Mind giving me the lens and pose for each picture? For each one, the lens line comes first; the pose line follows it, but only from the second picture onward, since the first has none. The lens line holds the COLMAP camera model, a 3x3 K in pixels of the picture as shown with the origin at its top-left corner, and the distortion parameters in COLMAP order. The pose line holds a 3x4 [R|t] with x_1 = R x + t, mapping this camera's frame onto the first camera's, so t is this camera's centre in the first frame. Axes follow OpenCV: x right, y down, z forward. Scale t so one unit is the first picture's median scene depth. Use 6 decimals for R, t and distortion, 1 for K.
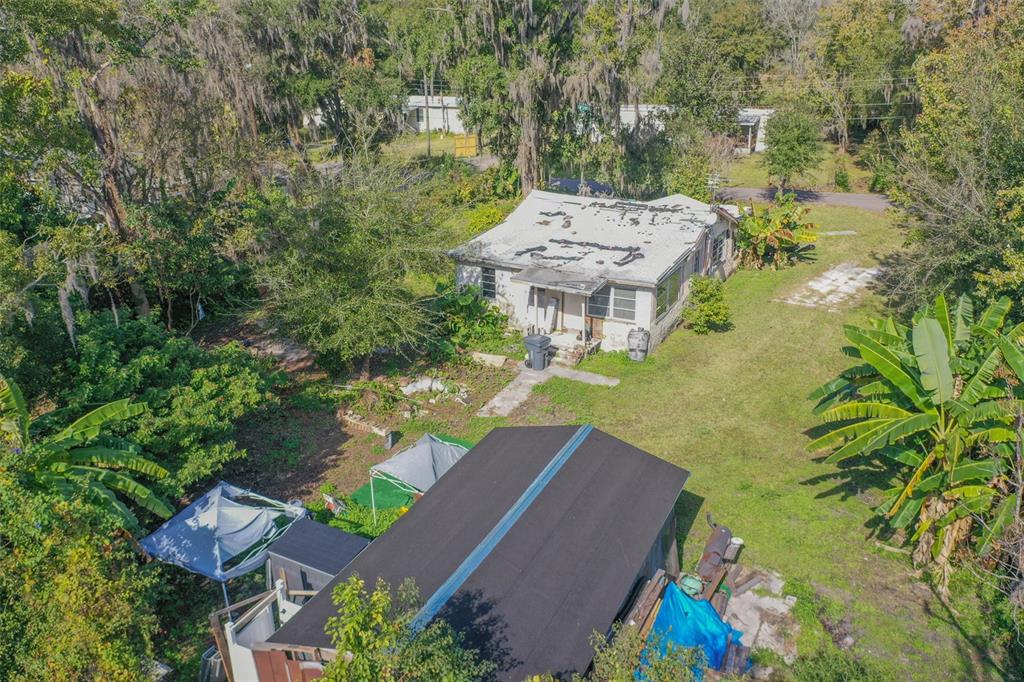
lens RADIAL K [[807.8, 0, 512.0], [0, 807.8, 341.0], [0, 0, 1]] dist [0.006299, 0.005917]
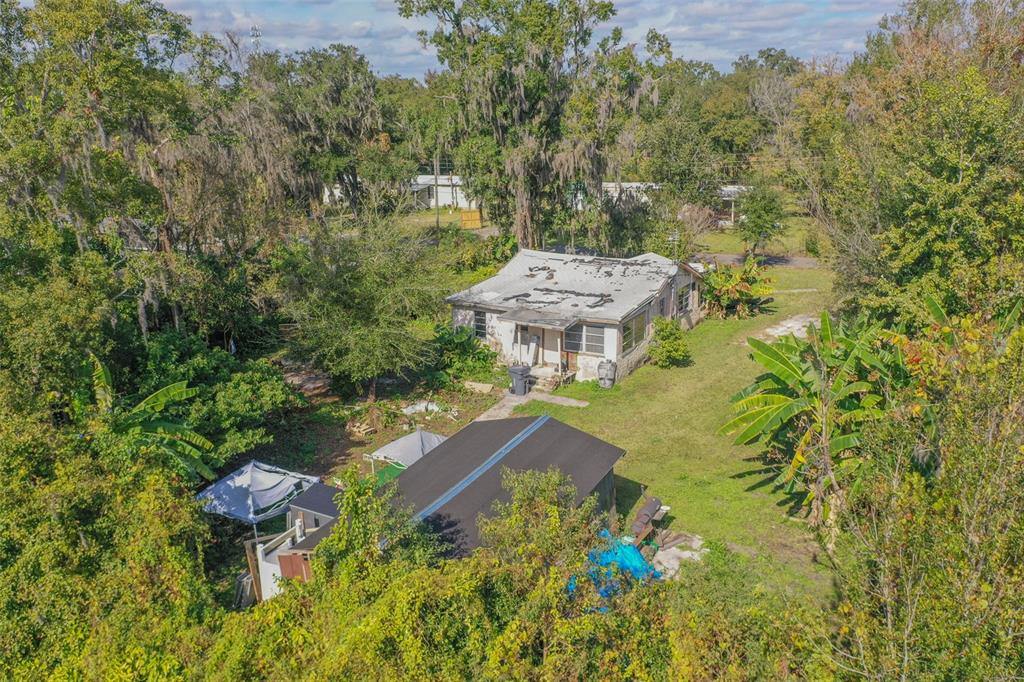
lens RADIAL K [[807.8, 0, 512.0], [0, 807.8, 341.0], [0, 0, 1]] dist [0.006299, 0.005917]
pose [[0.999852, 0.002467, -0.017041, 0.038171], [-0.004128, 0.995163, -0.098148, 0.068442], [0.016717, 0.098204, 0.995026, -0.156184]]
